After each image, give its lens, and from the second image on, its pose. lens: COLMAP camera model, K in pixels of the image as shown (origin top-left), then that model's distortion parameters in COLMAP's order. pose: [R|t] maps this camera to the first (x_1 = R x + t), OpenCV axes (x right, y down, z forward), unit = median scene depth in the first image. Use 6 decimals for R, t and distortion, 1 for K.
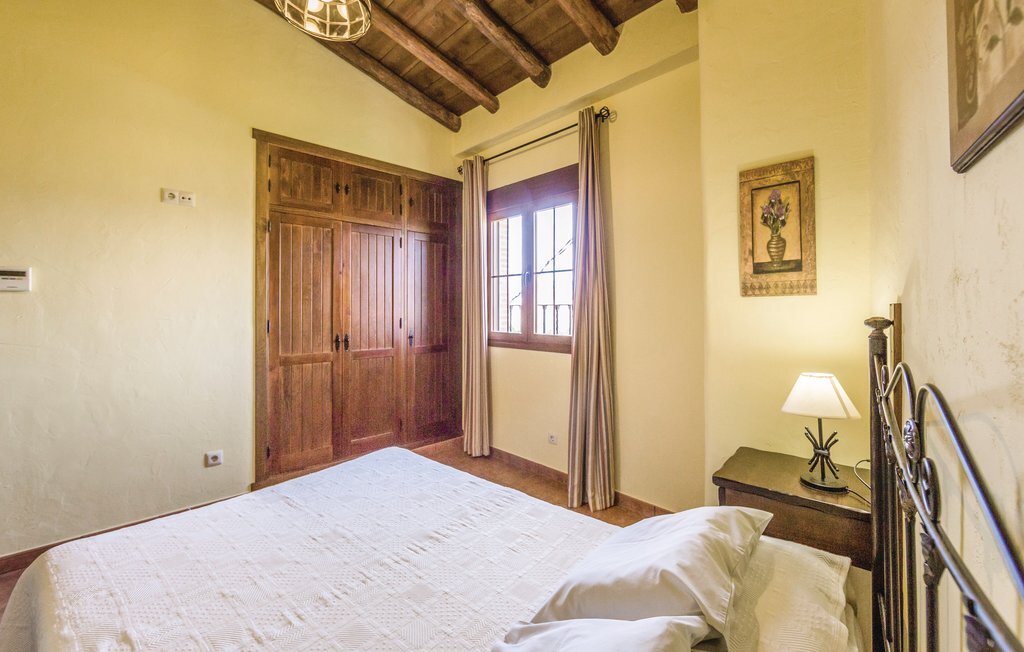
lens RADIAL K [[409.2, 0, 523.0], [0, 409.2, 312.2], [0, 0, 1]] dist [-0.000009, -0.000016]
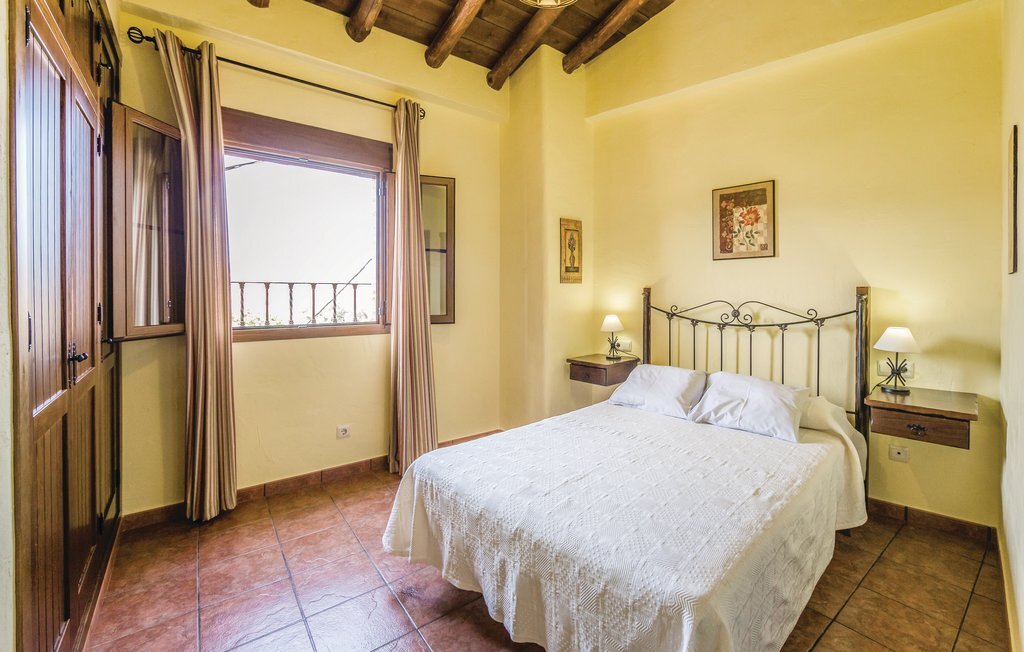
lens RADIAL K [[409.2, 0, 523.0], [0, 409.2, 312.2], [0, 0, 1]] dist [-0.000009, -0.000016]
pose [[0.145655, -0.049611, 0.988091, -1.426221], [0.009597, 0.998766, 0.048733, 0.003544], [-0.989289, 0.002384, 0.145952, 0.897964]]
